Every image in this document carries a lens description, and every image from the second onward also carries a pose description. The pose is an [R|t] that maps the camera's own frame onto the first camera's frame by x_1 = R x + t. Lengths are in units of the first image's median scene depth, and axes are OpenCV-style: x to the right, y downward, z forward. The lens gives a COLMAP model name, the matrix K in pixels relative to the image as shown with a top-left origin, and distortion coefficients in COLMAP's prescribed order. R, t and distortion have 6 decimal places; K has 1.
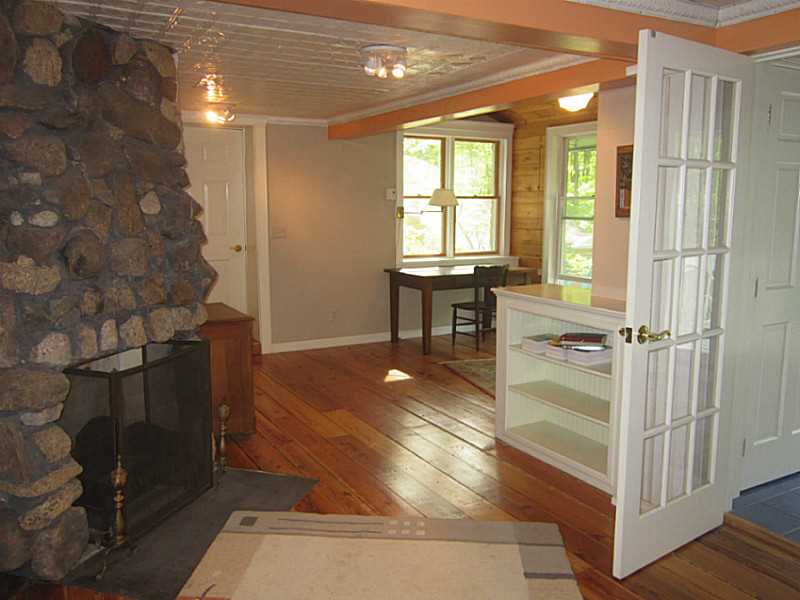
lens RADIAL K [[668.7, 0, 401.5], [0, 668.7, 297.5], [0, 0, 1]] dist [-0.018384, -0.008029]
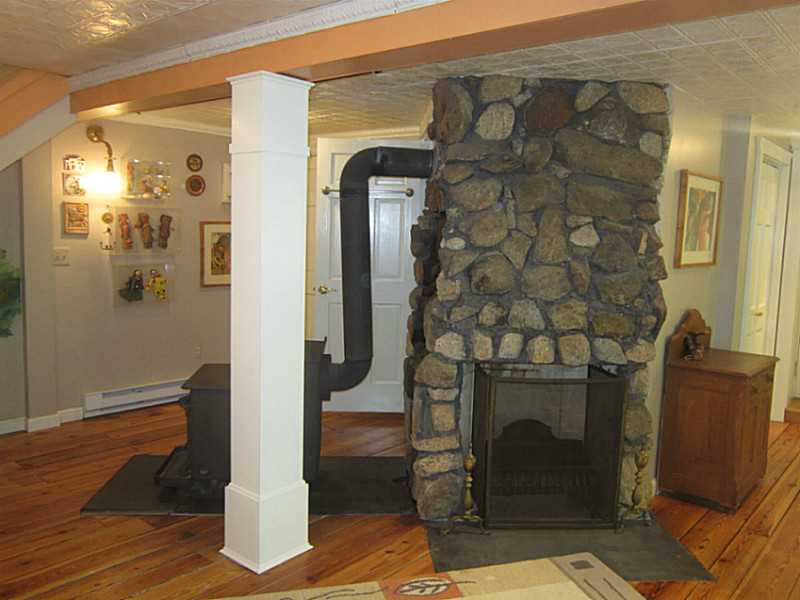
lens RADIAL K [[668.7, 0, 401.2], [0, 668.7, 301.7], [0, 0, 1]] dist [-0.018384, -0.008029]
pose [[0.343789, 0.109556, -0.932634, 0.589894], [-0.159657, 0.985530, 0.056916, -0.057629], [0.925375, 0.129335, 0.356306, 0.404157]]
